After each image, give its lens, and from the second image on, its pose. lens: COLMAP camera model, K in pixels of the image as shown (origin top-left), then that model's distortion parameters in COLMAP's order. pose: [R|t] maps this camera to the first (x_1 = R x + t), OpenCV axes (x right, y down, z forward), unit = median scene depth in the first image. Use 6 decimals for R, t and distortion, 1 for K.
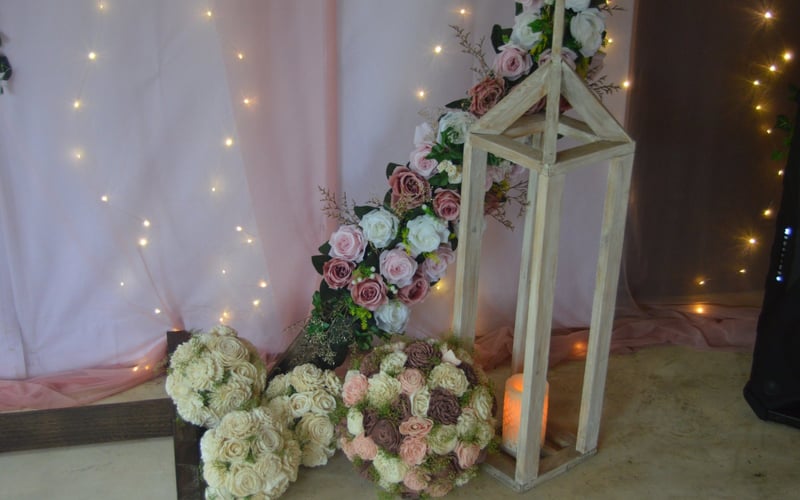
lens RADIAL K [[664.6, 0, 430.5], [0, 664.6, 247.5], [0, 0, 1]] dist [0.005317, 0.001246]
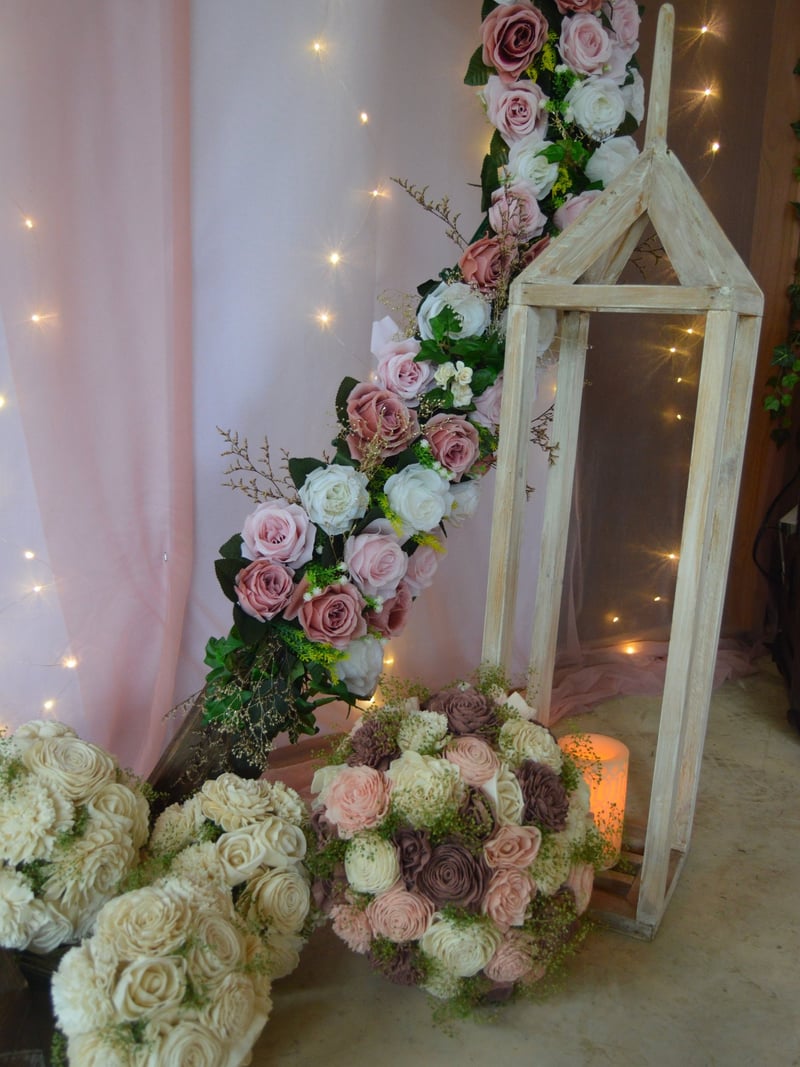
lens RADIAL K [[796.8, 0, 400.0], [0, 796.8, 533.5], [0, 0, 1]] dist [0.001565, -0.006327]
pose [[0.957228, -0.093284, 0.273884, -0.219934], [0.131416, 0.983500, -0.124326, 0.093935], [-0.257767, 0.155001, 0.953693, 0.381256]]
